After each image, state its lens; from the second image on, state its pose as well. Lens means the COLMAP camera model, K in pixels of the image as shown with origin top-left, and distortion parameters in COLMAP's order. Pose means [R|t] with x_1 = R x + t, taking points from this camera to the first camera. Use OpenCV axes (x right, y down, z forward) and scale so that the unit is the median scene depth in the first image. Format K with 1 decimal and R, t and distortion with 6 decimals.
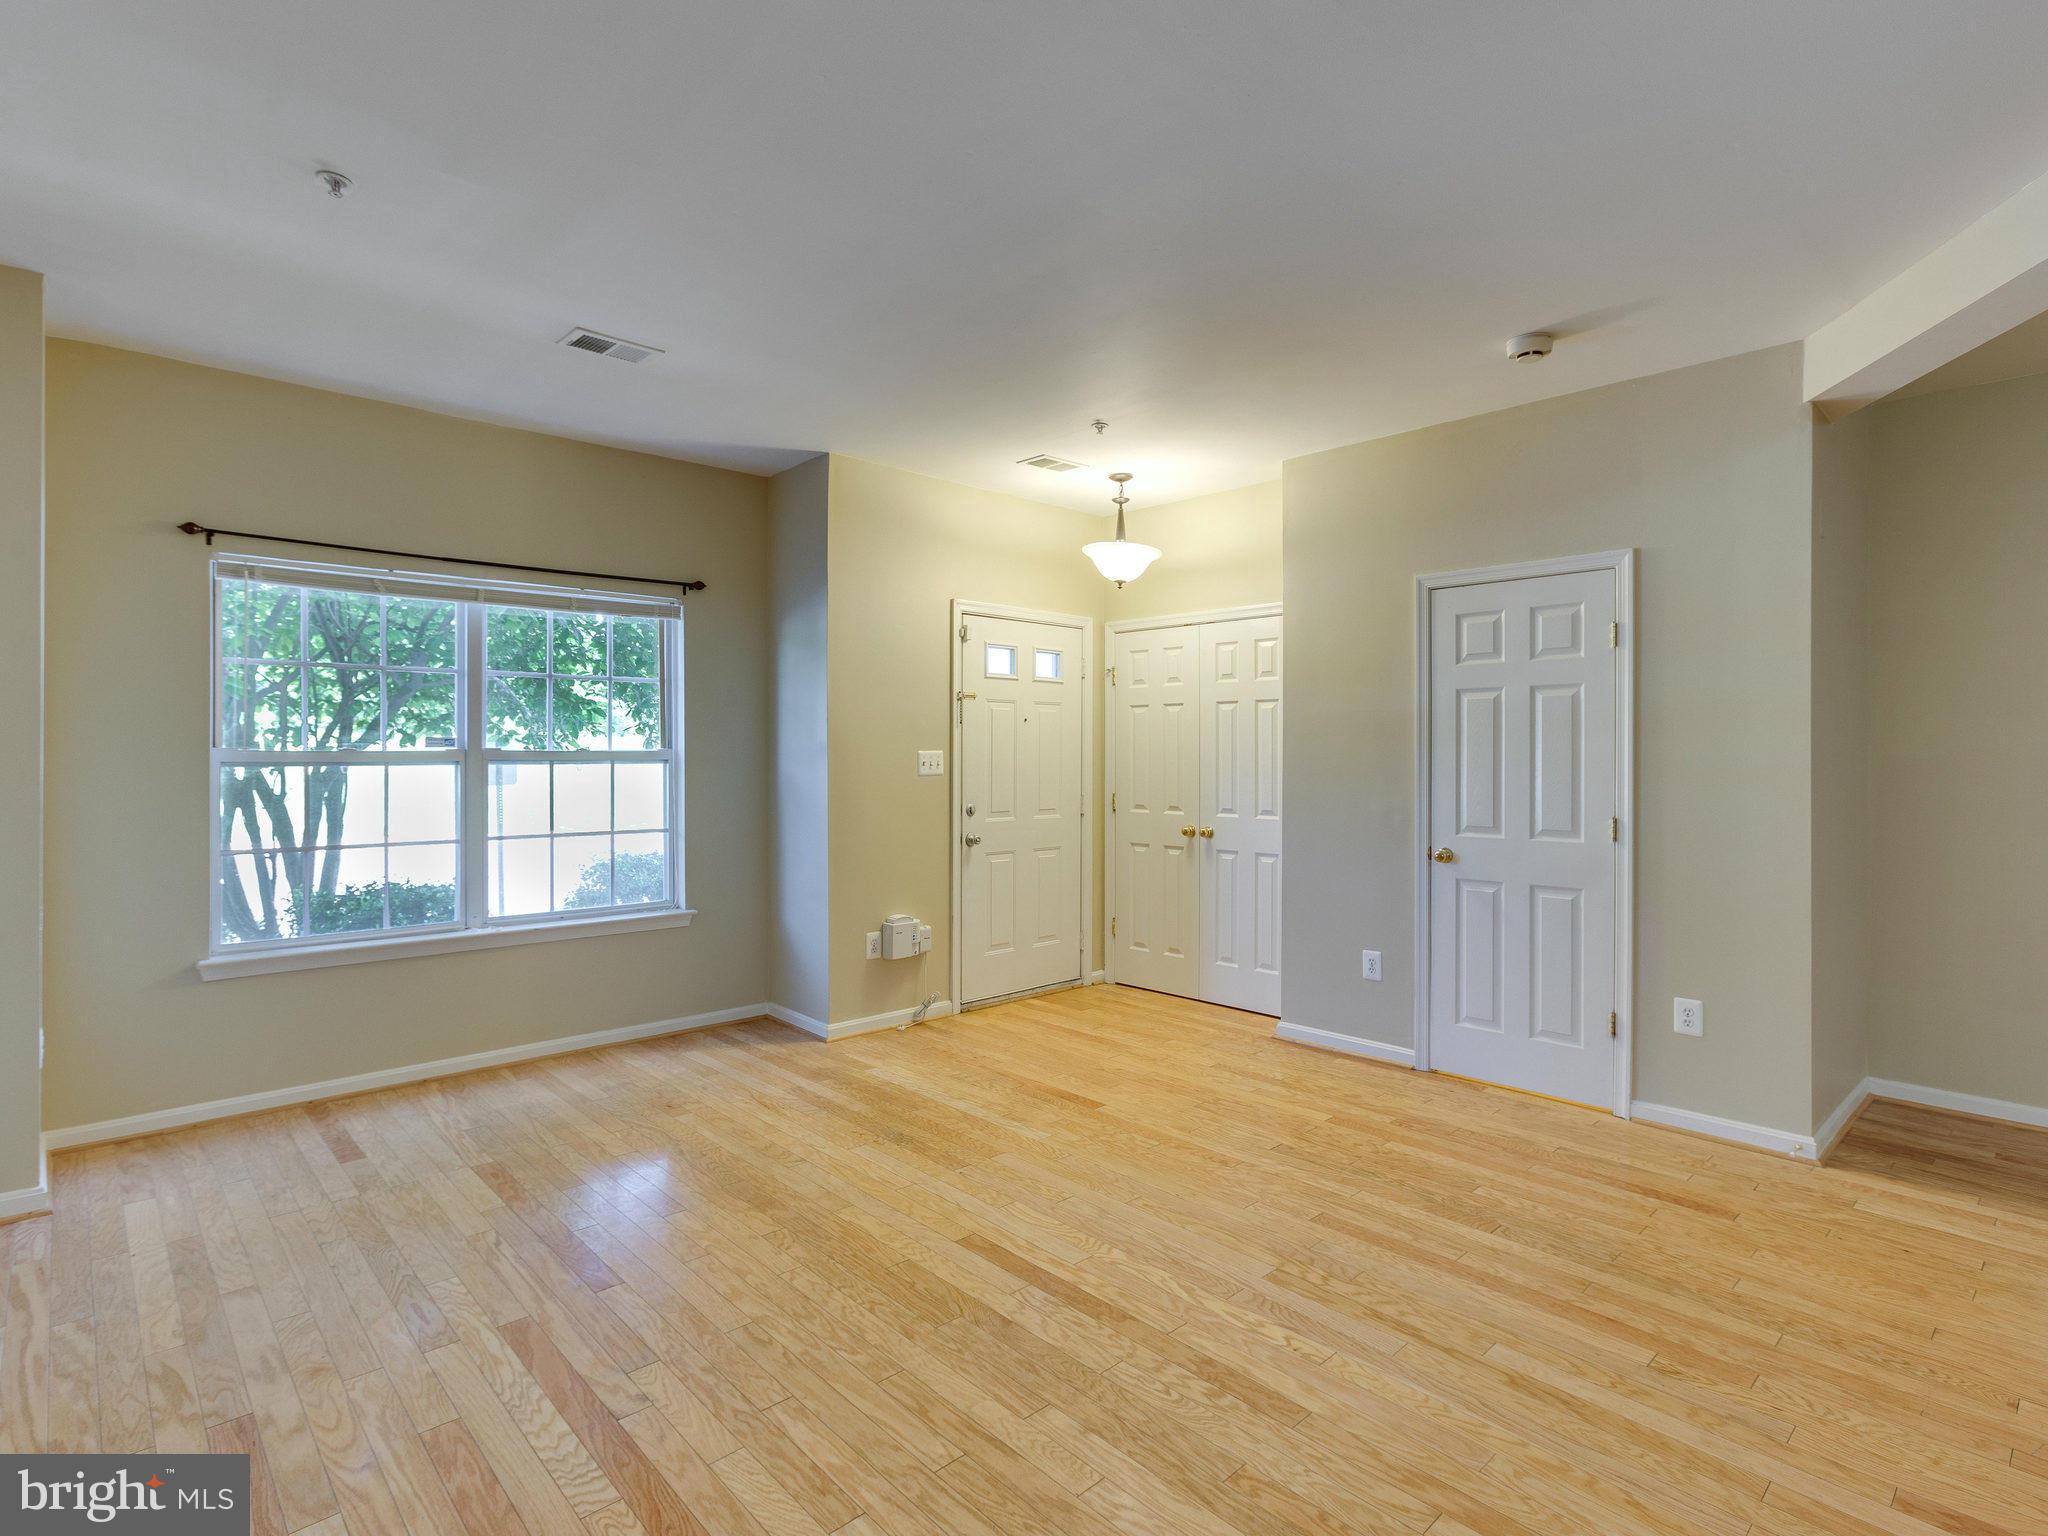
lens RADIAL K [[1044.4, 0, 1024.4], [0, 1044.4, 759.7], [0, 0, 1]] dist [-0.032193, 0.022213]
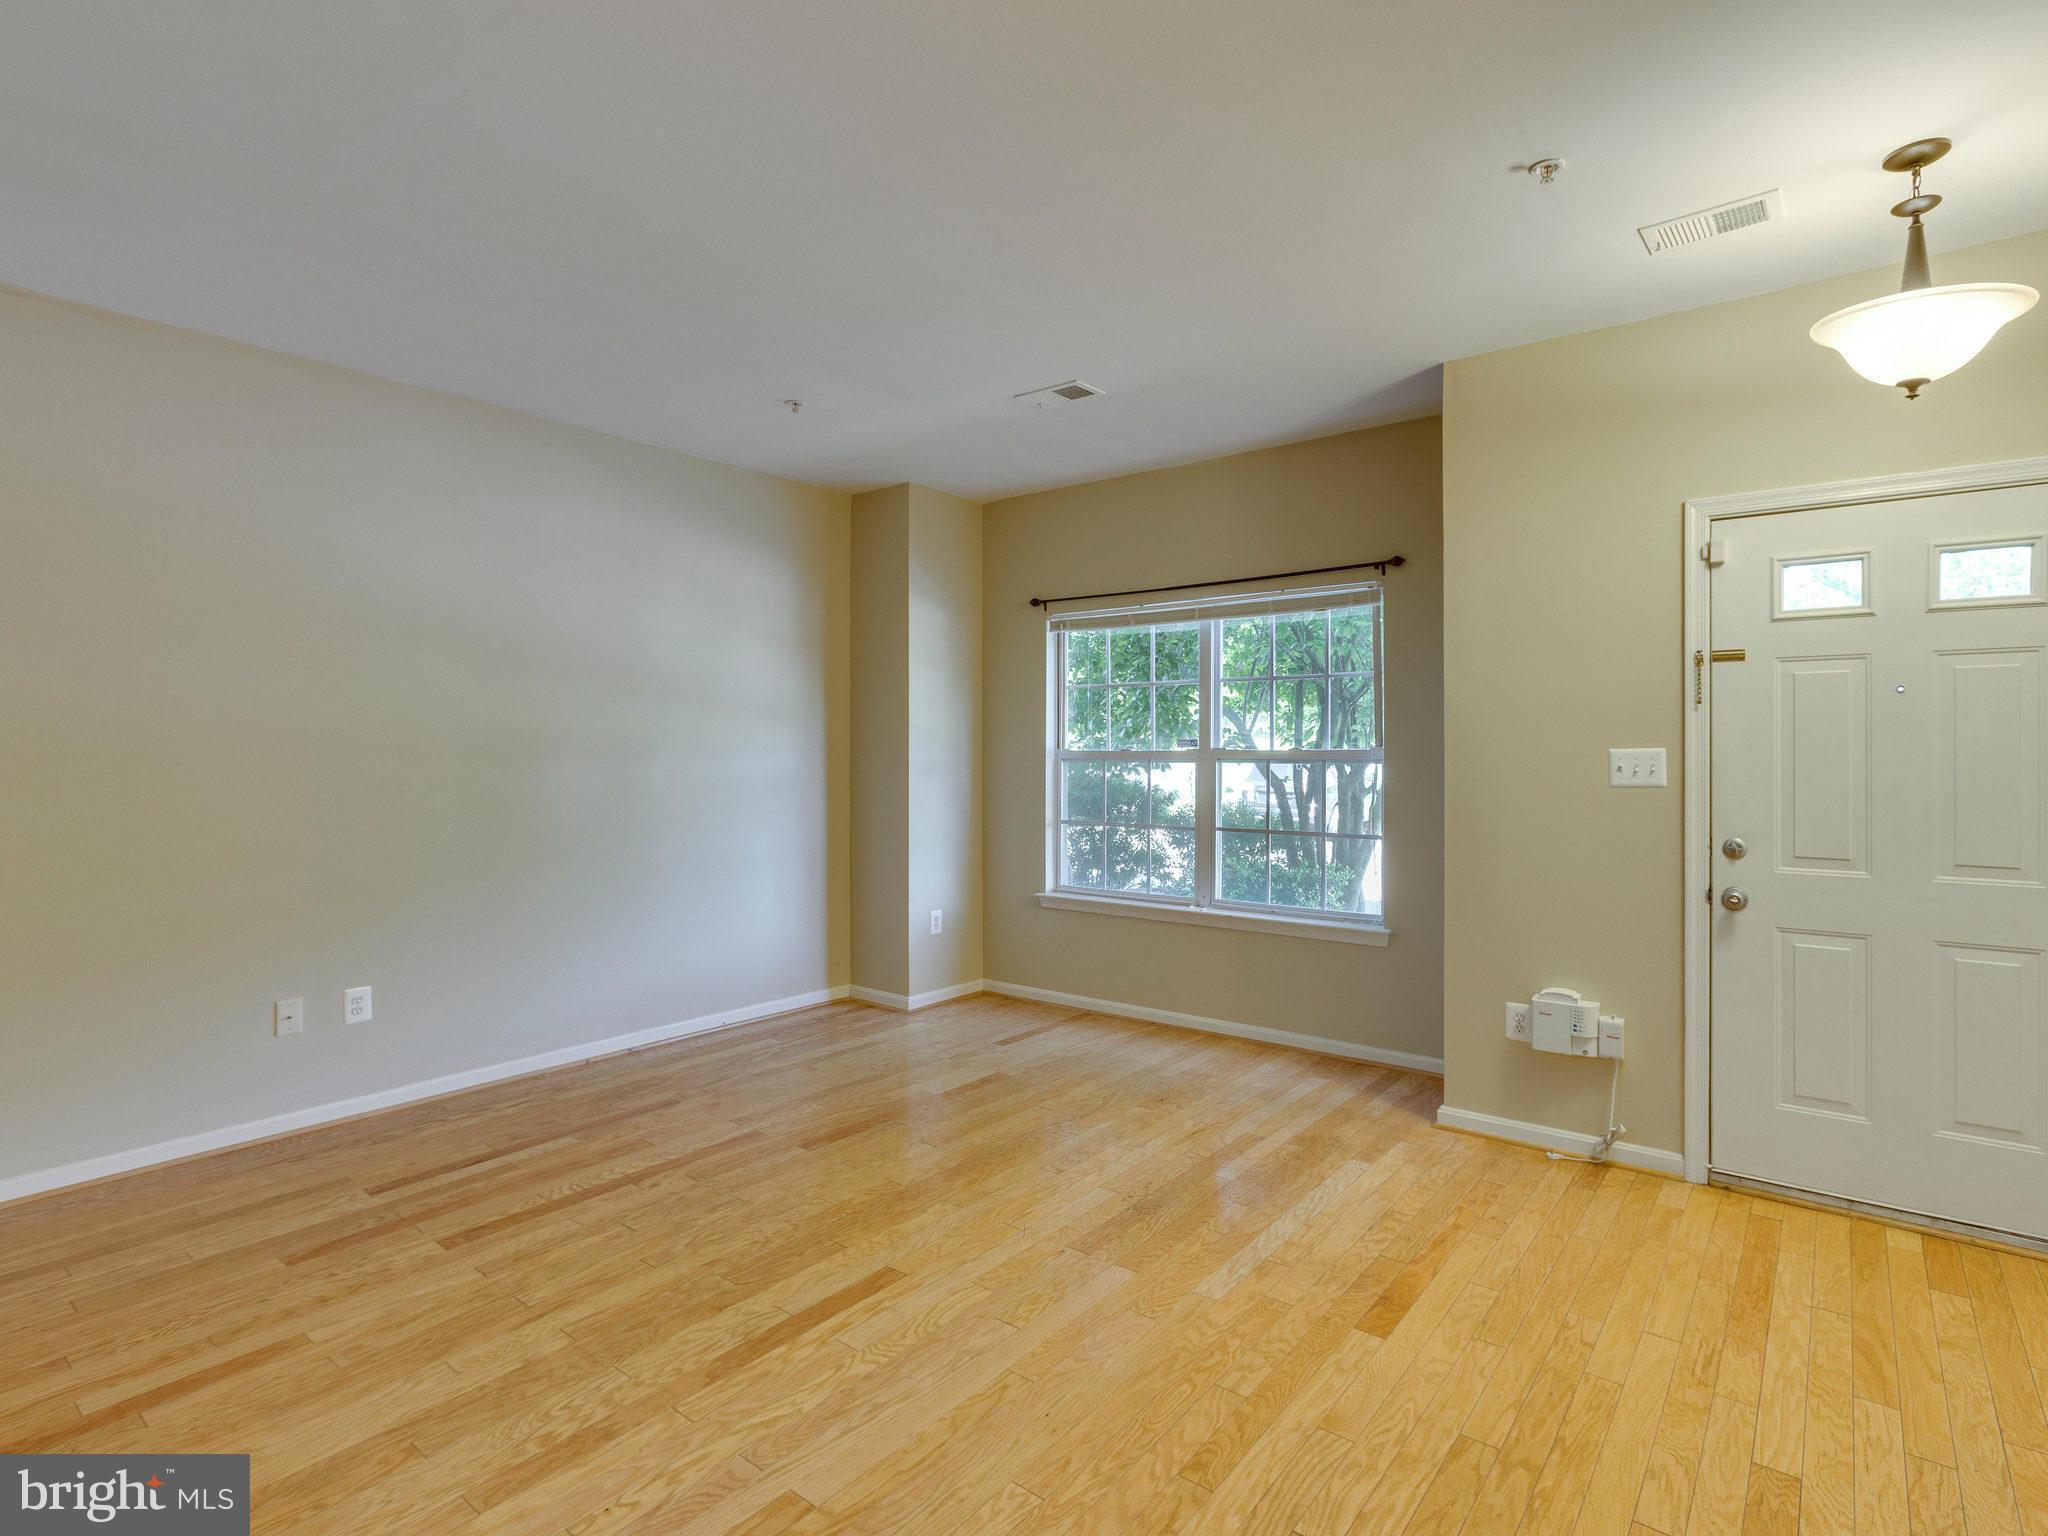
lens RADIAL K [[1034.0, 0, 1006.1], [0, 1034.0, 747.9], [0, 0, 1]] dist [-0.021189, 0.011717]
pose [[0.139656, -0.006539, -0.990178, 0.579193], [-0.006479, 0.999951, -0.007517, -0.002029], [0.990179, 0.007465, 0.139607, 0.638424]]
